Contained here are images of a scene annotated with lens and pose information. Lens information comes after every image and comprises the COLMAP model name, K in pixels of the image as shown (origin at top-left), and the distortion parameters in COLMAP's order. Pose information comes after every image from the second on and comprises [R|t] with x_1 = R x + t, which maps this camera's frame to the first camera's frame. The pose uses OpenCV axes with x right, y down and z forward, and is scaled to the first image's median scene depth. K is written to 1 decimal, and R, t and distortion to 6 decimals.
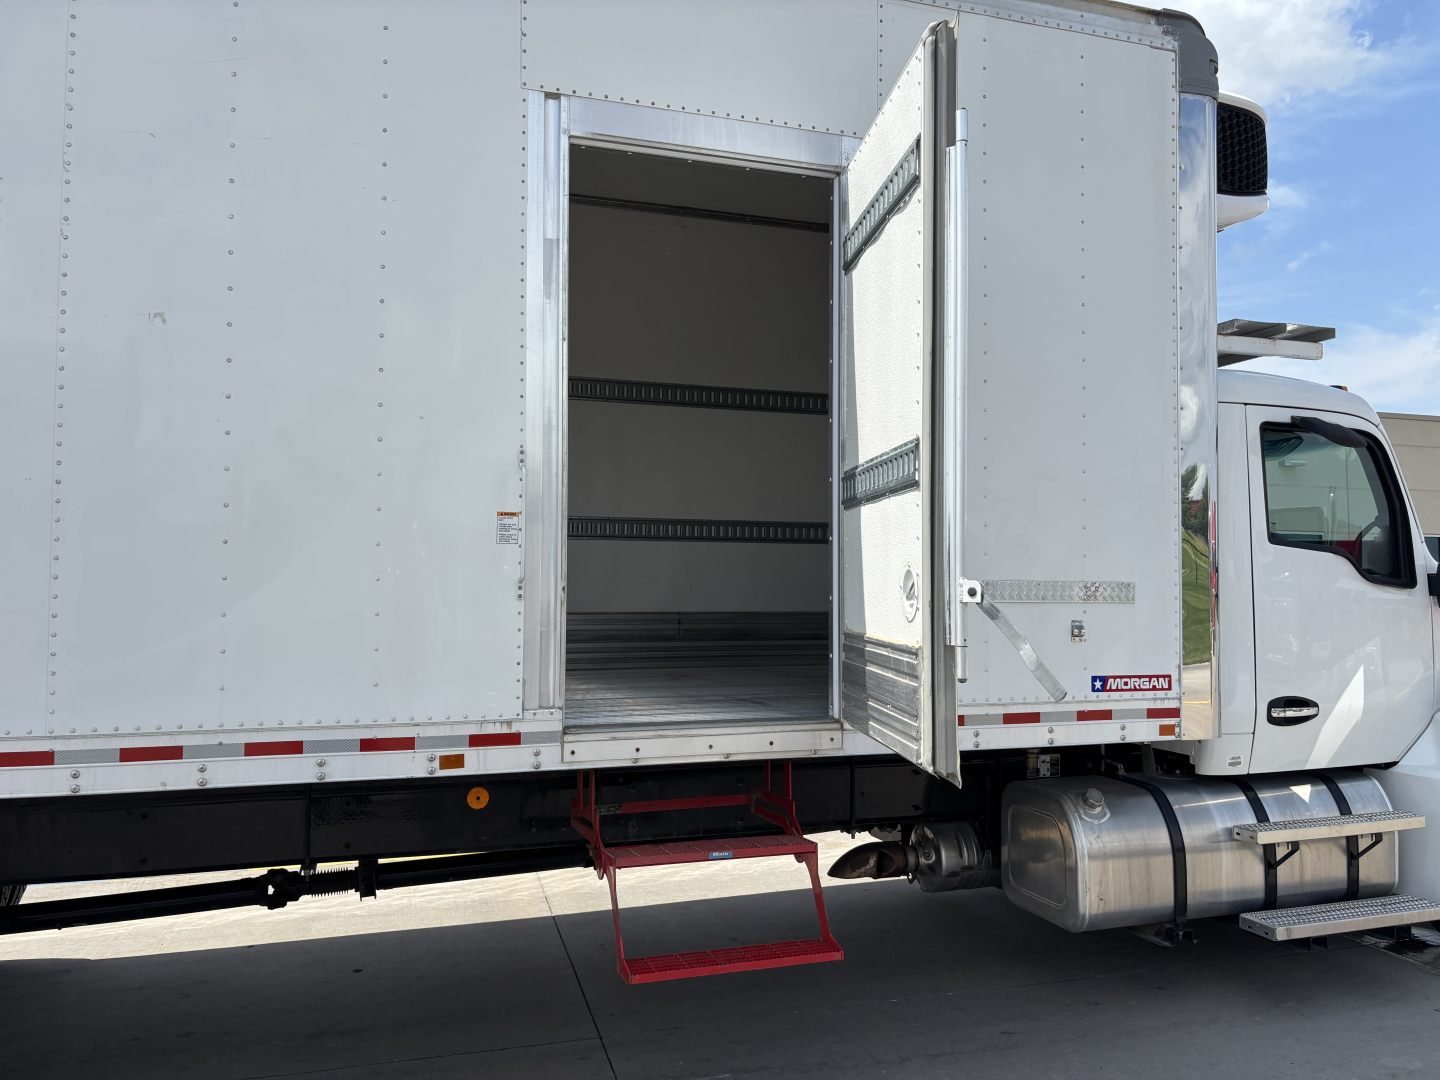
lens RADIAL K [[1116.0, 0, 717.0], [0, 1116.0, 556.6], [0, 0, 1]] dist [0.037568, -0.068868]
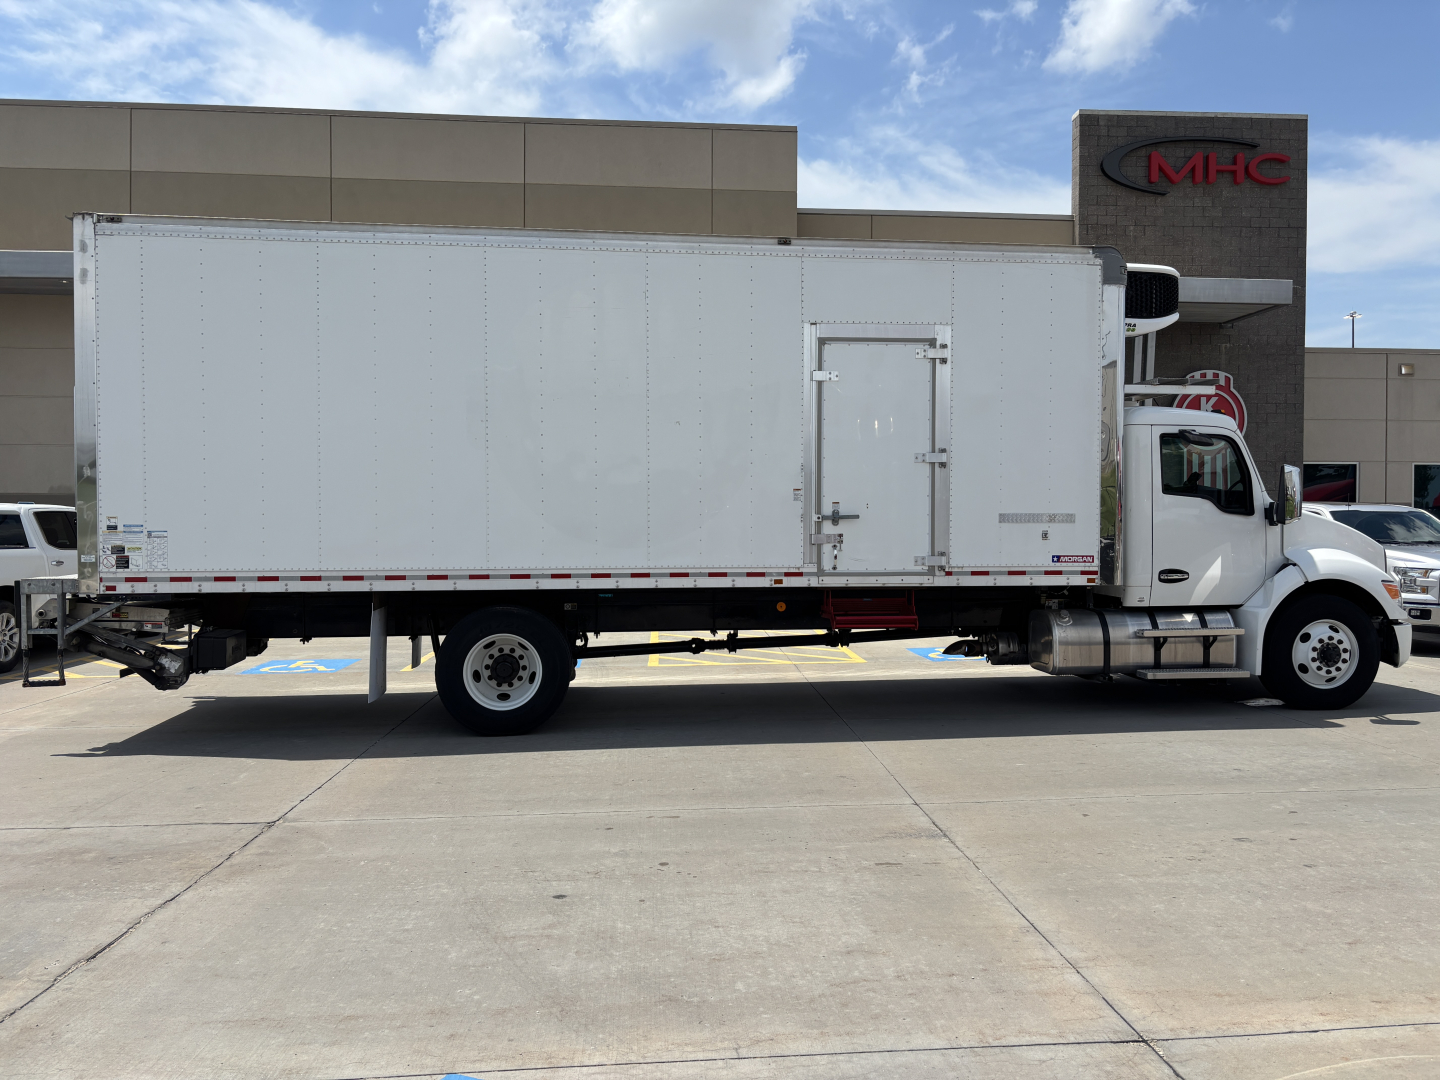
lens RADIAL K [[1116.0, 0, 717.0], [0, 1116.0, 556.6], [0, 0, 1]] dist [0.037568, -0.068868]
pose [[0.978672, 0.002930, -0.205407, 0.133030], [0.010259, 0.997954, 0.063115, -0.038113], [0.205171, -0.063877, 0.976639, -1.283673]]
